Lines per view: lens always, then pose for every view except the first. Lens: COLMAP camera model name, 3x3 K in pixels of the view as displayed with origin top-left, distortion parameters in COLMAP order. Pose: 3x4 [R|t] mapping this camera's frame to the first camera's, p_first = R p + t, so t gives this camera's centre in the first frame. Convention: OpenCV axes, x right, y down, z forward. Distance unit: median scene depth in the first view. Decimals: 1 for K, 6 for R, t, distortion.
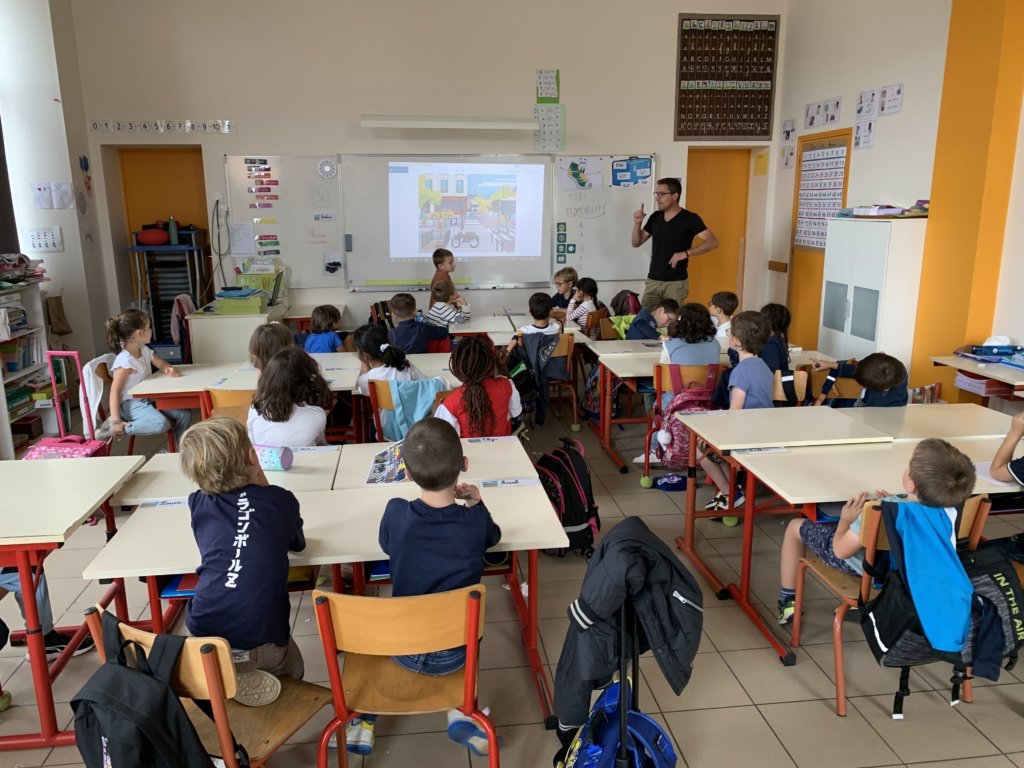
lens RADIAL K [[785.0, 0, 499.1], [0, 785.0, 390.0], [0, 0, 1]] dist [0.023354, -0.025751]
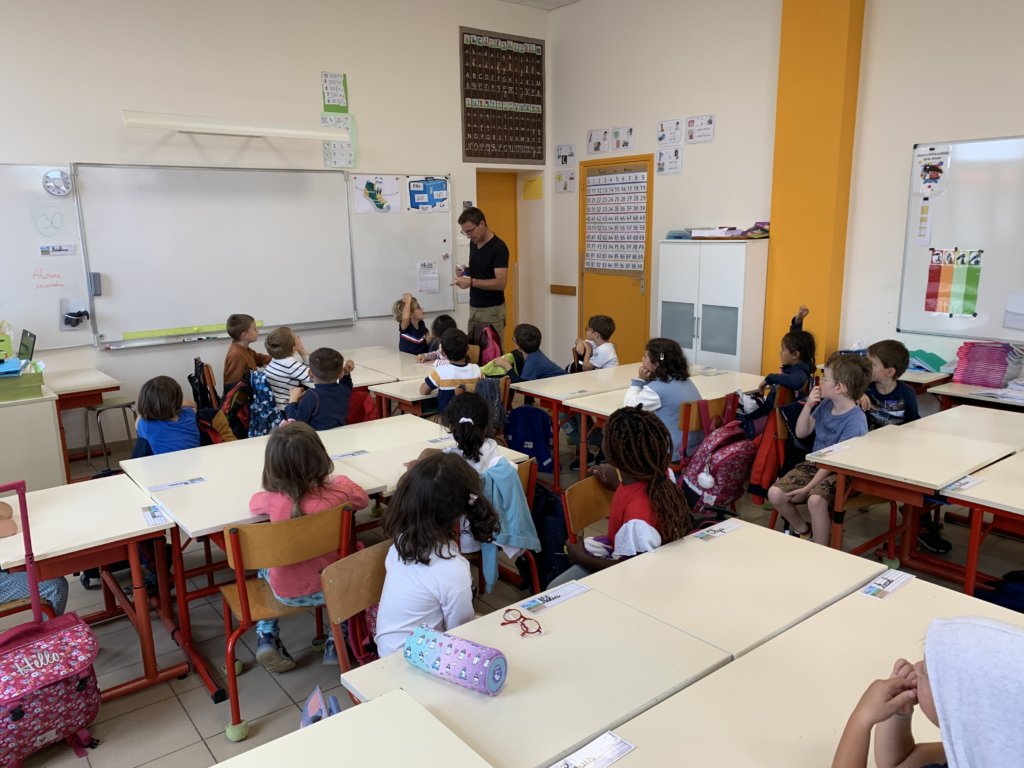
lens RADIAL K [[785.0, 0, 500.9], [0, 785.0, 394.6], [0, 0, 1]] dist [0.023354, -0.025751]
pose [[0.858364, -0.114167, 0.500177, -0.248197], [0.126547, 0.991918, 0.009239, -0.044801], [-0.497189, 0.055366, 0.865874, 0.186818]]
